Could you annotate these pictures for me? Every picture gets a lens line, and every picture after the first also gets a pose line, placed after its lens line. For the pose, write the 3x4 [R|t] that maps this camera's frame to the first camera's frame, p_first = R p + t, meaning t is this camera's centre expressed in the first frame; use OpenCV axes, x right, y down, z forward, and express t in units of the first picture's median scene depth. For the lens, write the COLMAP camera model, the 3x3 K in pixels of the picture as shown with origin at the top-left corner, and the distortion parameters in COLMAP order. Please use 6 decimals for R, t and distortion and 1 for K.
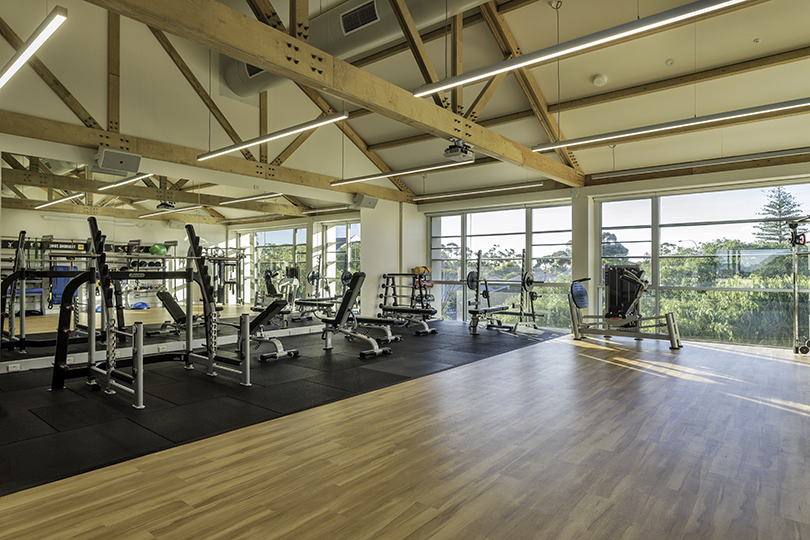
lens RADIAL K [[471.2, 0, 402.8], [0, 471.2, 269.3], [0, 0, 1]] dist [0.001317, -0.002255]
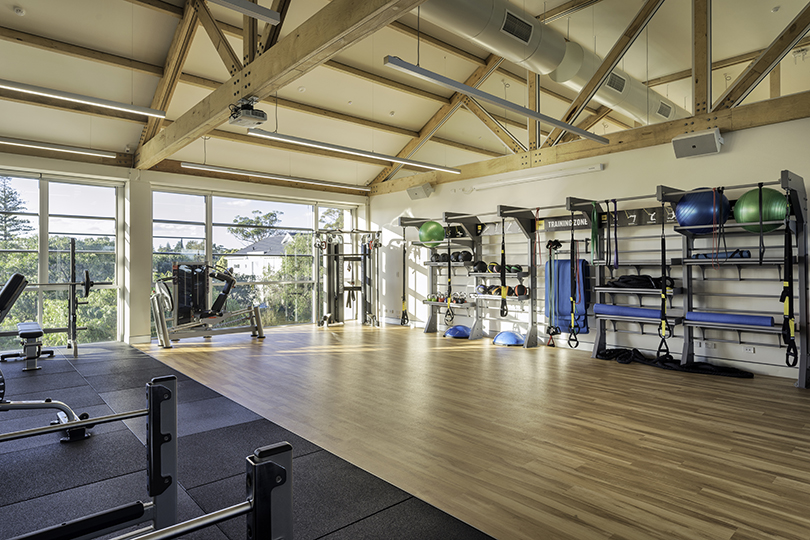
lens RADIAL K [[471.2, 0, 402.8], [0, 471.2, 269.3], [0, 0, 1]] dist [0.001317, -0.002255]
pose [[0.156679, -0.009166, 0.987607, -0.736963], [0.000729, 0.999958, 0.009165, -0.004674], [-0.987649, -0.000716, 0.156679, 0.763269]]
